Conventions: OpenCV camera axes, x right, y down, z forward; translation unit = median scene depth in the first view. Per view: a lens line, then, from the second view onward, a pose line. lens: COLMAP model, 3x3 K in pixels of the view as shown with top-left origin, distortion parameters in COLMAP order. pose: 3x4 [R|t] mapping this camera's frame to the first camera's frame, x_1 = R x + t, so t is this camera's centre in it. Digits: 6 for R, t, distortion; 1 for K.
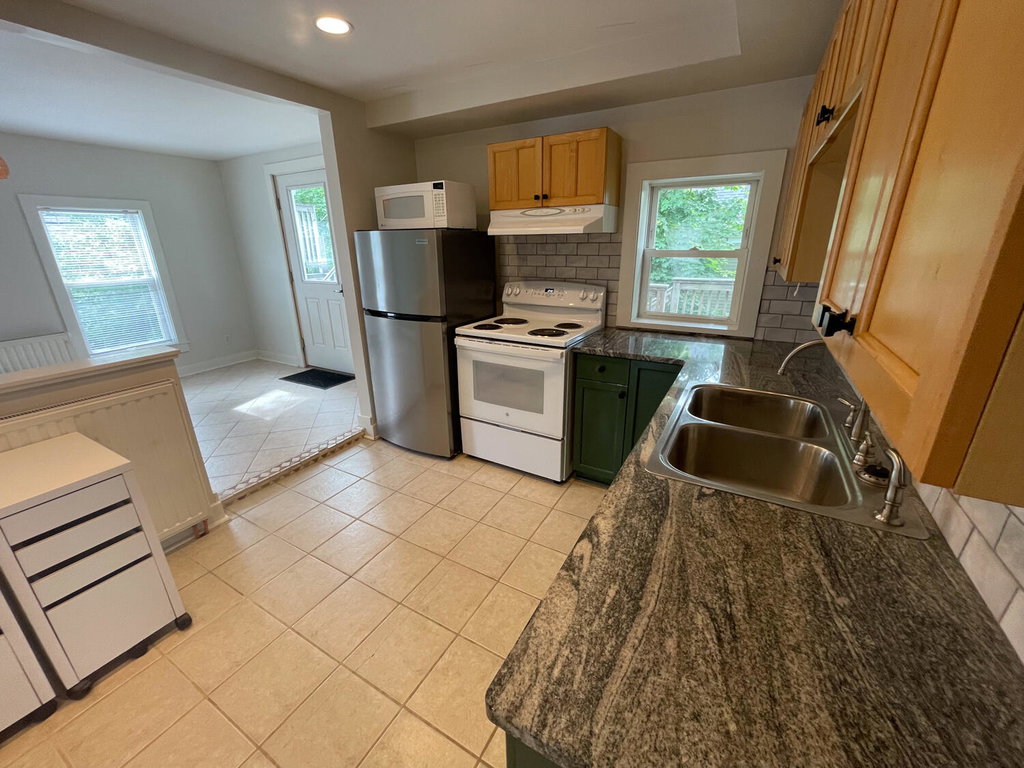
lens RADIAL K [[412.4, 0, 511.6], [0, 412.4, 382.4], [0, 0, 1]] dist [-0.001311, -0.000952]
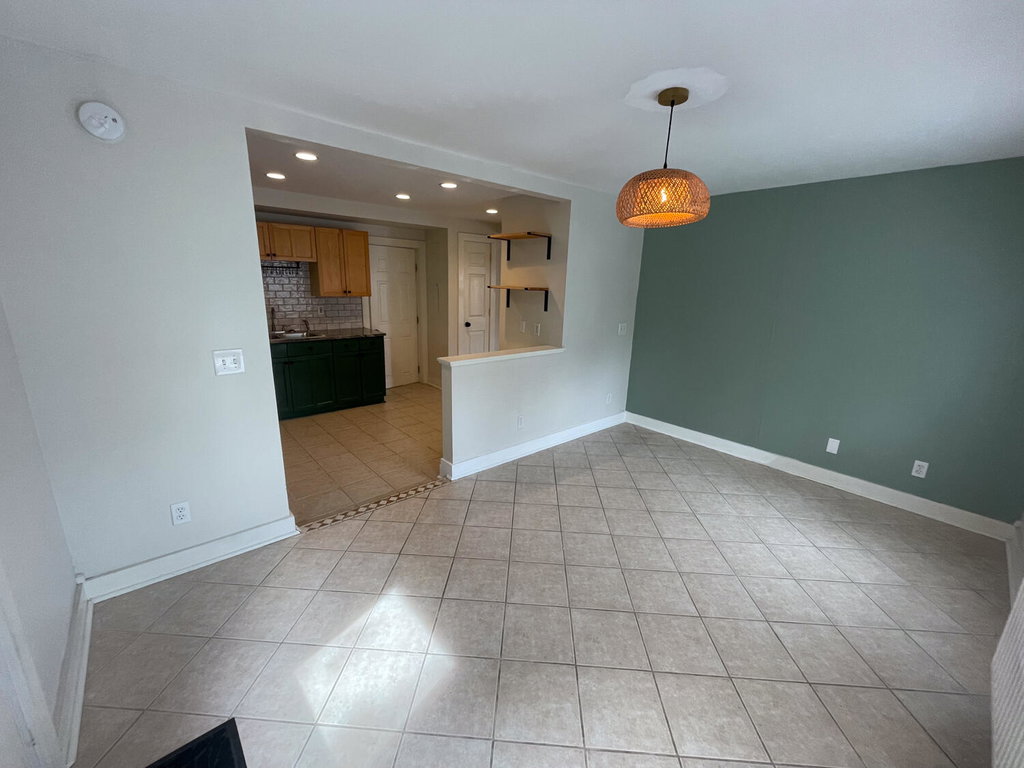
lens RADIAL K [[412.4, 0, 511.6], [0, 412.4, 382.4], [0, 0, 1]] dist [-0.001311, -0.000952]
pose [[-0.944191, -0.093482, 0.315854, -1.192269], [0.091954, 0.845960, 0.525258, -0.601876], [-0.316302, 0.524989, -0.790152, 1.659429]]
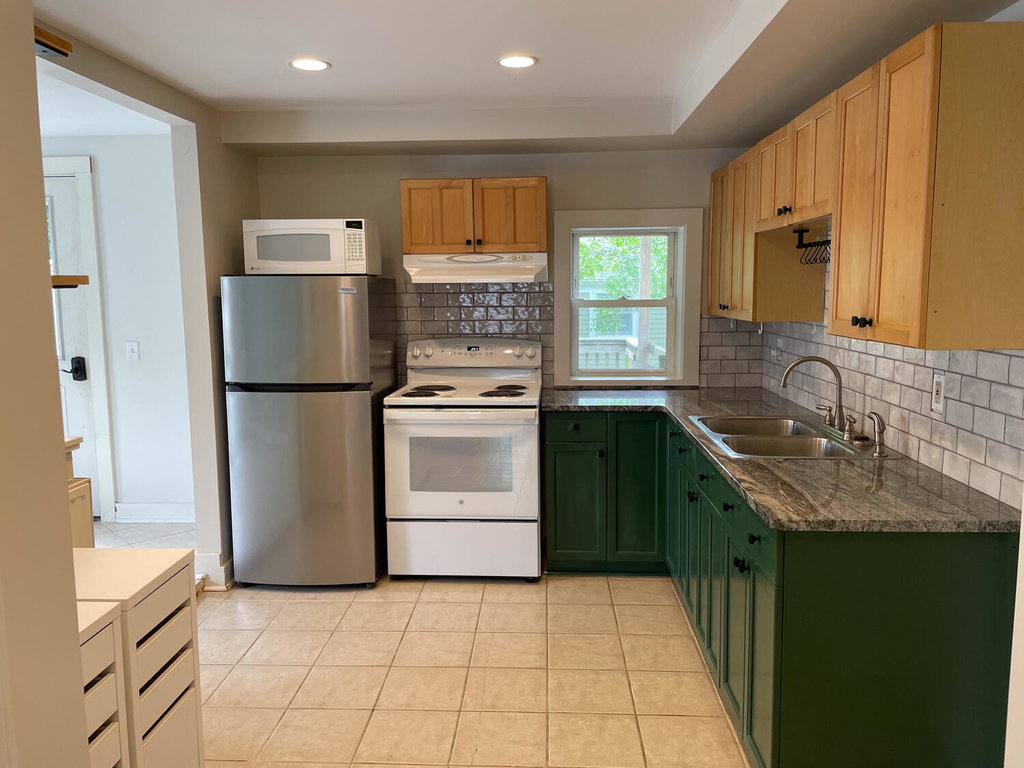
lens RADIAL K [[768.0, 0, 512.9], [0, 768.0, 375.0], [0, 0, 1]] dist [0.089844, -0.118465]
pose [[0.891809, -0.047436, 0.449918, -0.564071], [0.145219, 0.971877, -0.185381, 0.127825], [-0.428471, 0.230661, 0.873618, -0.365793]]
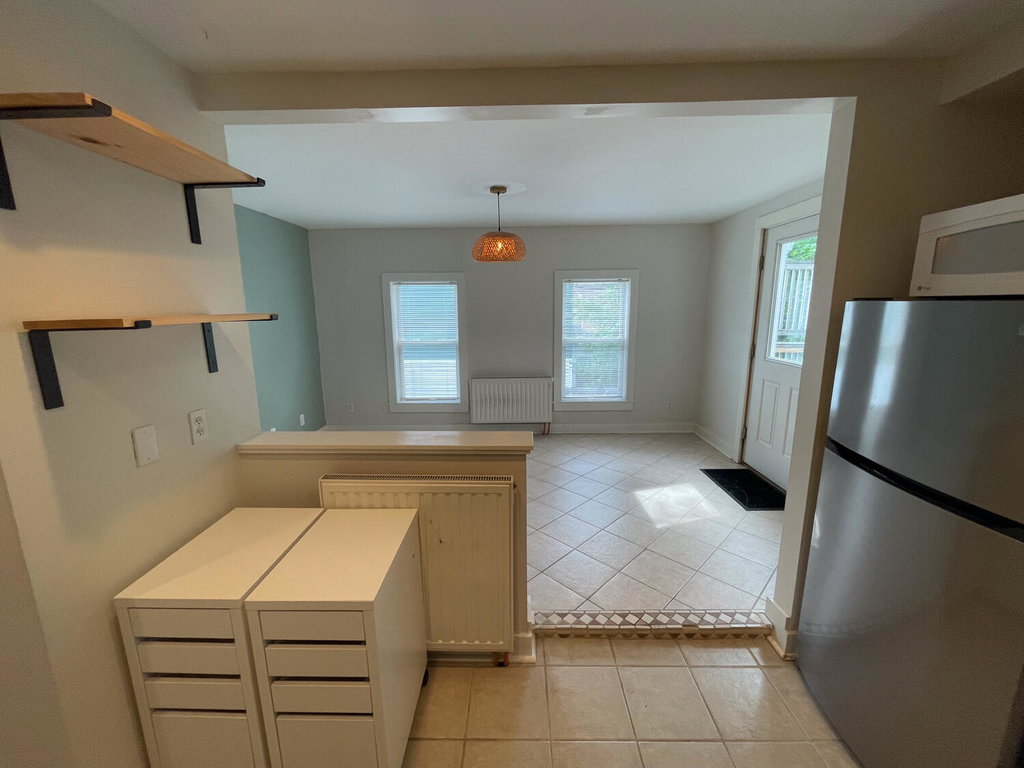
lens RADIAL K [[412.4, 0, 511.6], [0, 412.4, 382.4], [0, 0, 1]] dist [-0.001311, -0.000952]
pose [[0.478711, 0.170361, -0.861285, -0.113155], [-0.282634, 0.958676, 0.032534, -0.162644], [0.831236, 0.227854, 0.507079, 0.398763]]
